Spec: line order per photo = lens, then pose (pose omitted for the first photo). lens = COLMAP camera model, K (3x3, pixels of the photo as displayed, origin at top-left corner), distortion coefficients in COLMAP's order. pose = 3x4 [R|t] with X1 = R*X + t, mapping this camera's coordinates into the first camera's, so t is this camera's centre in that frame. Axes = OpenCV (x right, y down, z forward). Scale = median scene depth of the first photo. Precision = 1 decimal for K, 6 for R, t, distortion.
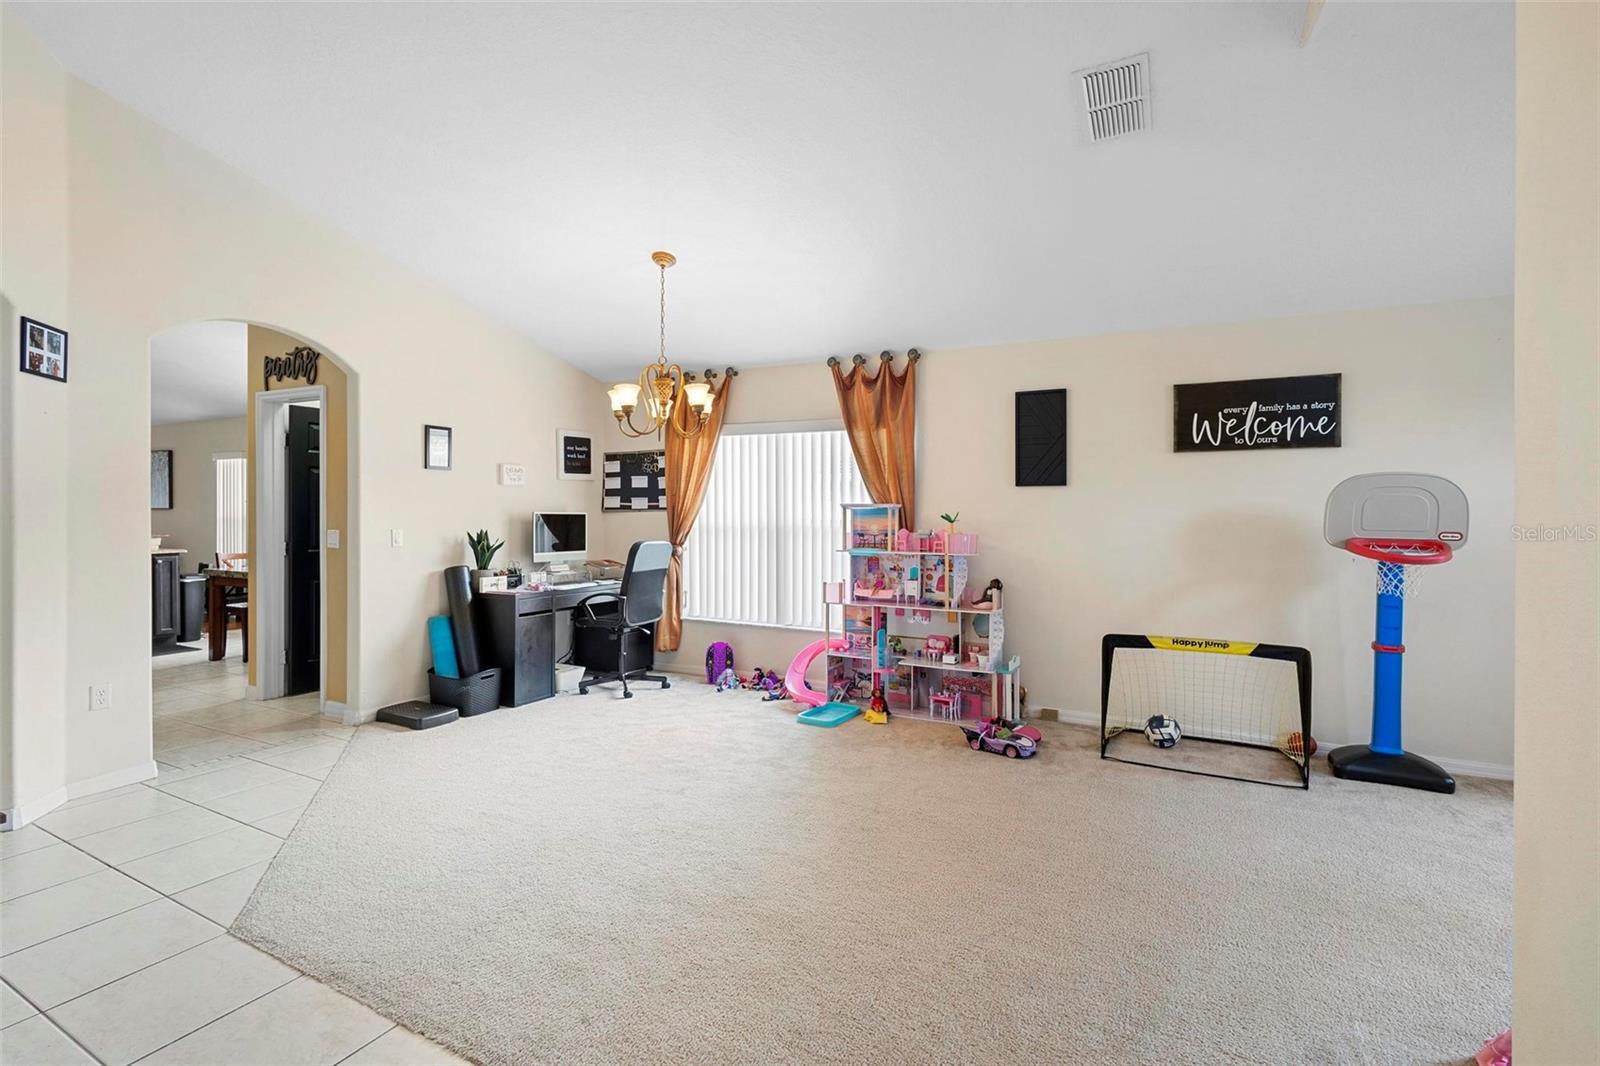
lens RADIAL K [[726.8, 0, 799.1], [0, 726.8, 523.9], [0, 0, 1]] dist [0.005501, 0.000369]
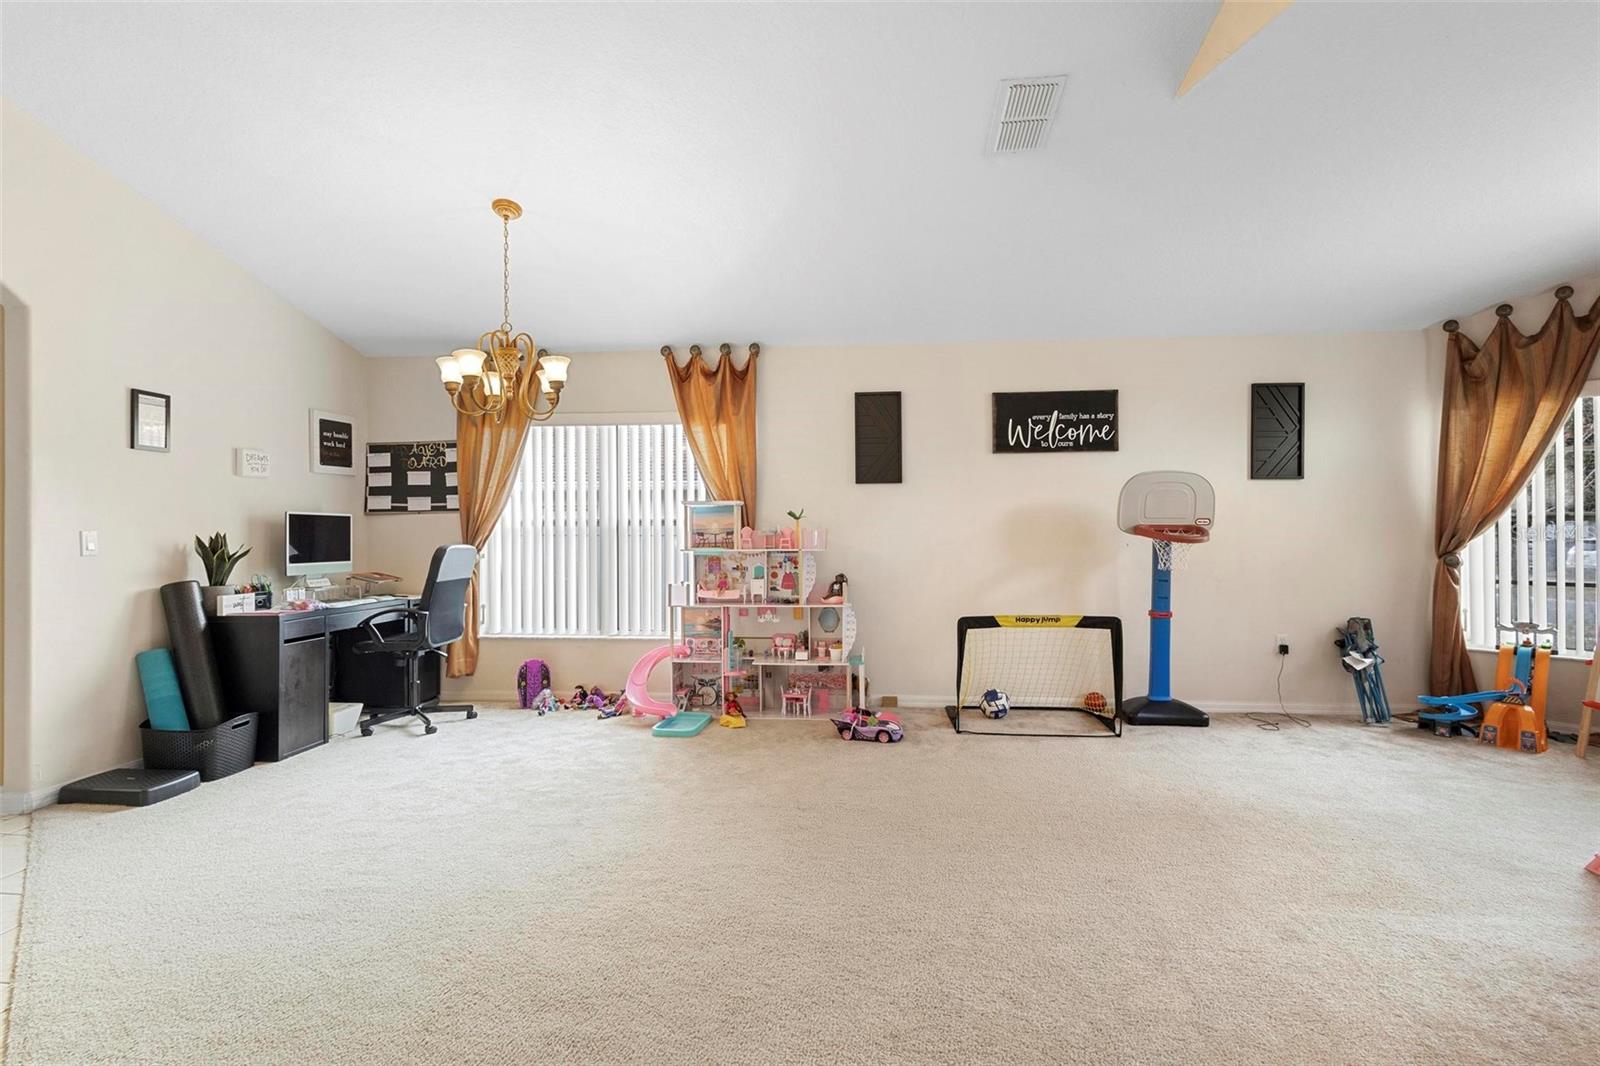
lens RADIAL K [[730.7, 0, 804.4], [0, 730.7, 533.8], [0, 0, 1]] dist [0.003032, 0.000108]
pose [[0.927178, -0.013433, 0.374381, -0.169048], [0.017144, 0.999831, -0.006582, 0.026729], [-0.374229, 0.012521, 0.927252, 0.068985]]
